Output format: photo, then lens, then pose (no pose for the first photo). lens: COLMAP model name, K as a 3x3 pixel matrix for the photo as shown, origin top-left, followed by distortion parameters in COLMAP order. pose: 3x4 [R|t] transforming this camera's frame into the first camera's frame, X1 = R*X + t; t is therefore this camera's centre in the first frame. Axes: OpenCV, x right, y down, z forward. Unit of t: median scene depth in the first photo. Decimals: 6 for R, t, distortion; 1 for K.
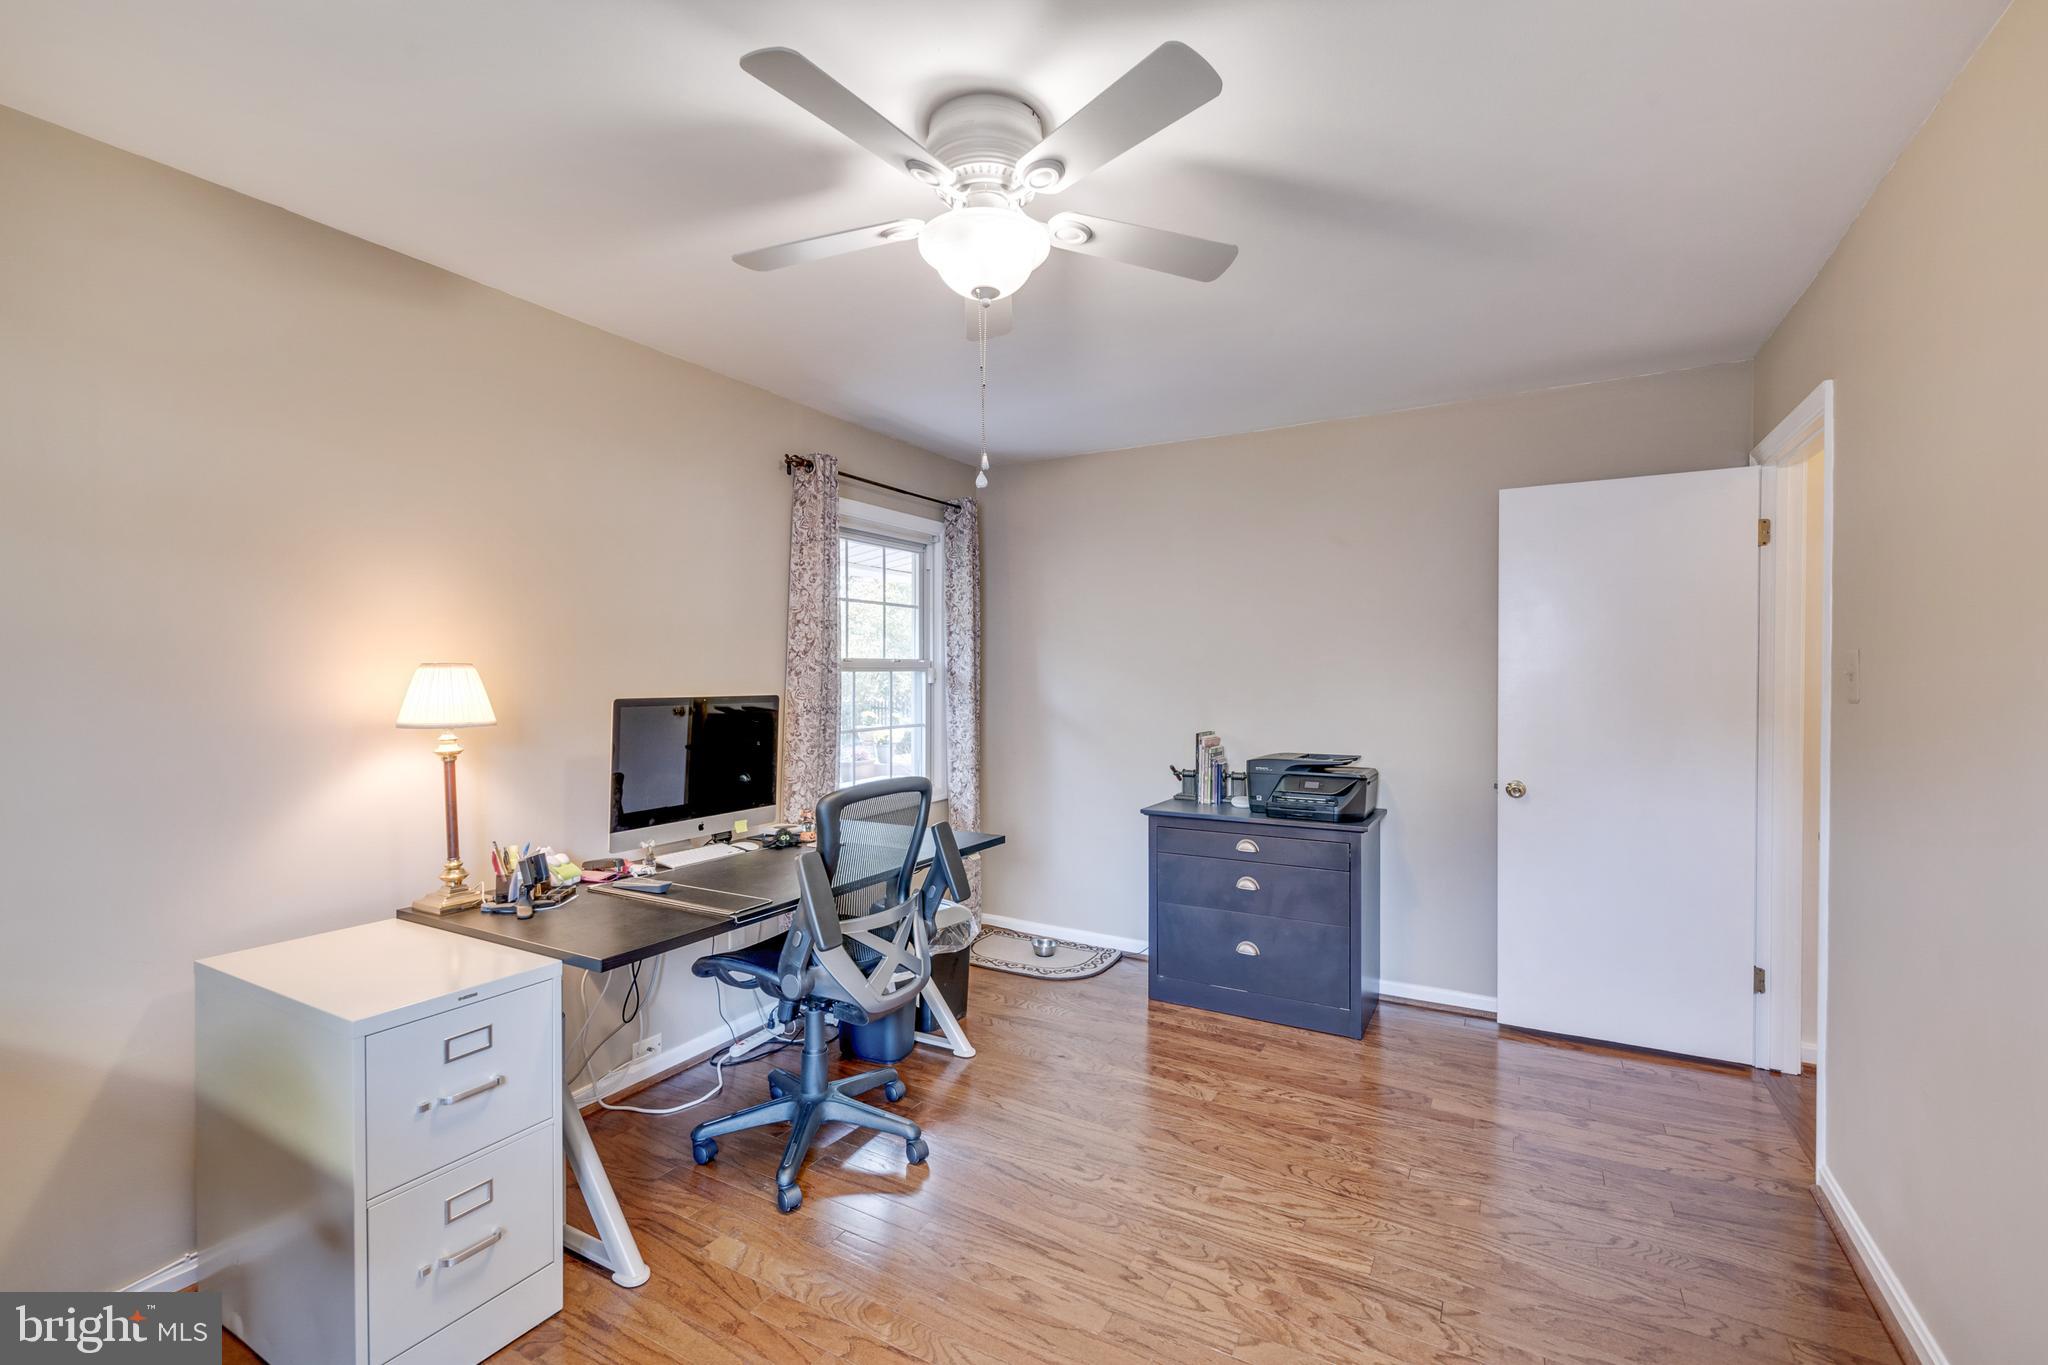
lens RADIAL K [[891.4, 0, 1025.3], [0, 891.4, 672.1], [0, 0, 1]] dist [0.025450, -0.000132]
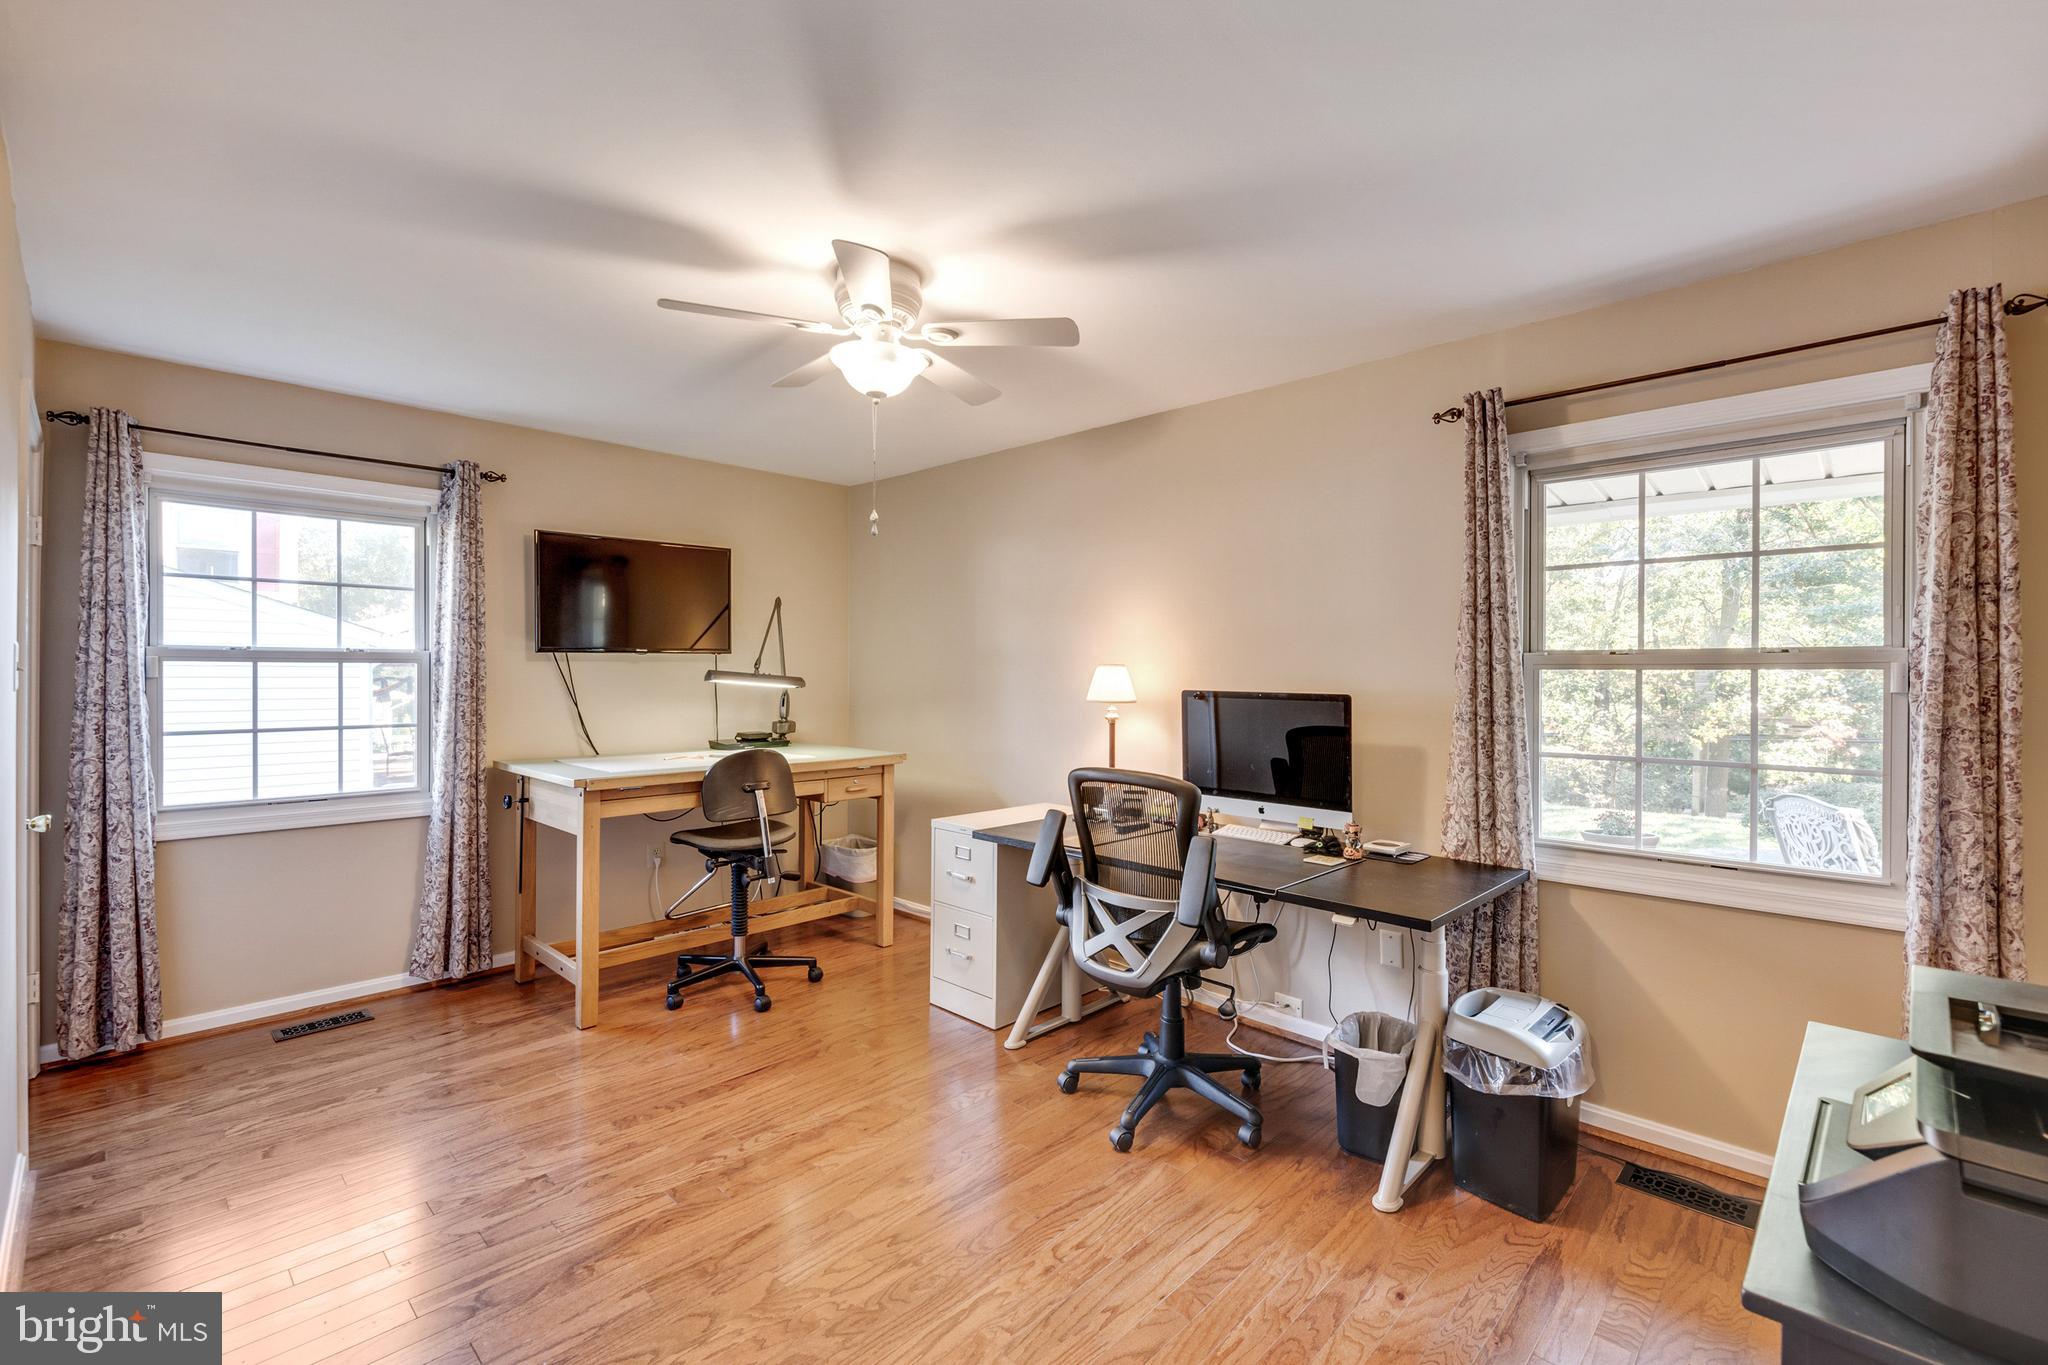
lens RADIAL K [[891.4, 0, 1025.3], [0, 891.4, 672.1], [0, 0, 1]] dist [0.025450, -0.000132]
pose [[-0.250049, -0.000794, -0.968233, 0.704561], [-0.005021, 0.999987, 0.000477, 0.003908], [0.968220, 0.004981, -0.250050, 0.904595]]
